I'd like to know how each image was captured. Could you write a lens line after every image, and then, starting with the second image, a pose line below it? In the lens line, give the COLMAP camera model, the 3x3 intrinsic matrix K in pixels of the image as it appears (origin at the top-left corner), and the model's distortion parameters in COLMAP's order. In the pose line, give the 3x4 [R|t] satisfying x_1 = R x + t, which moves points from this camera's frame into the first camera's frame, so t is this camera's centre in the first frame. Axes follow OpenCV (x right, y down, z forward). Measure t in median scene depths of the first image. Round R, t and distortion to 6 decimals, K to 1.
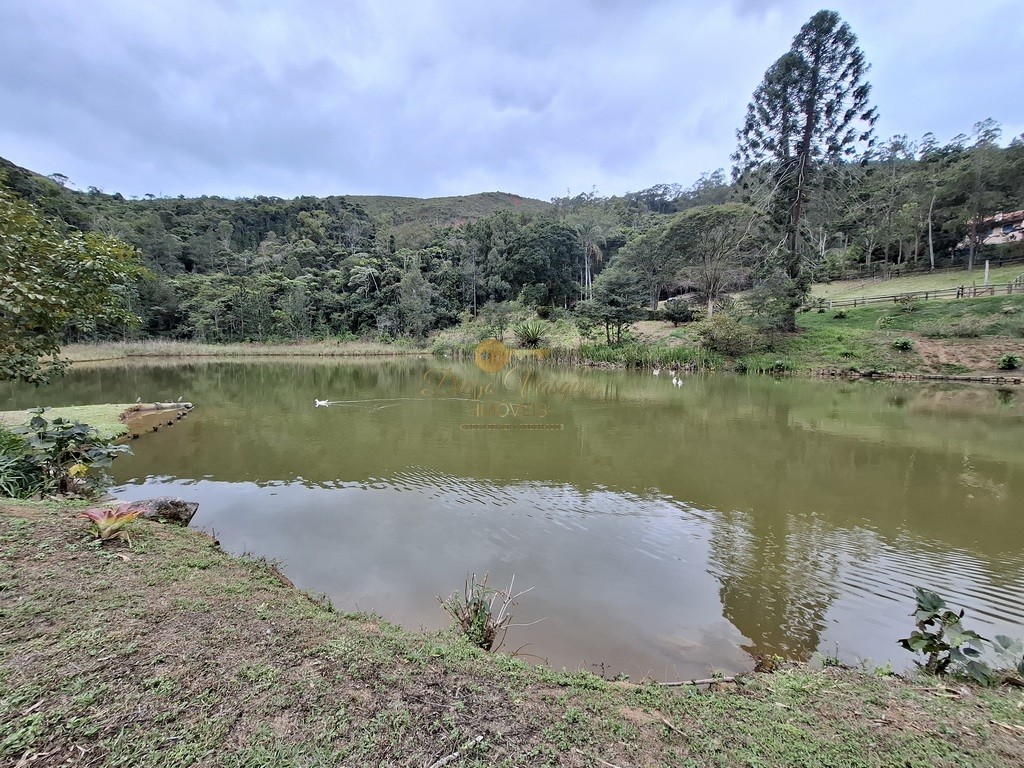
lens RADIAL K [[405.8, 0, 521.5], [0, 405.8, 386.5], [0, 0, 1]] dist [-0.000840, 0.001174]
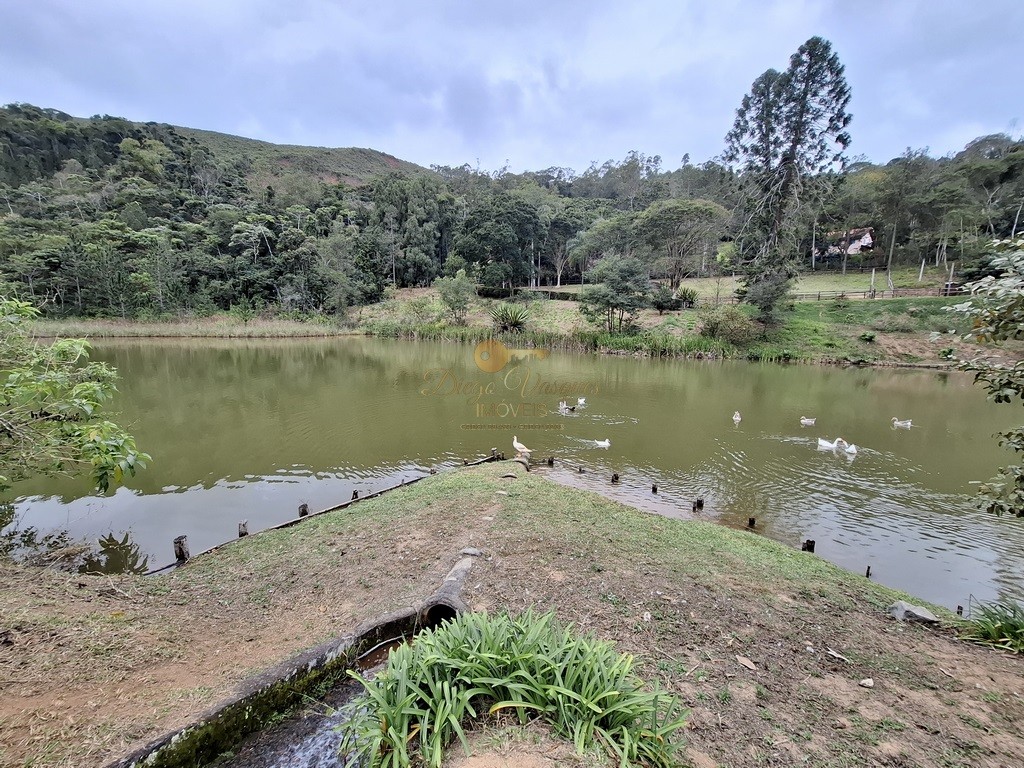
lens RADIAL K [[405.8, 0, 511.7], [0, 405.8, 383.9], [0, 0, 1]] dist [-0.000840, 0.001174]
pose [[0.947314, -0.031434, 0.318761, -0.199026], [0.014358, 0.998340, 0.055780, -0.019337], [-0.319986, -0.048264, 0.946192, 0.073211]]
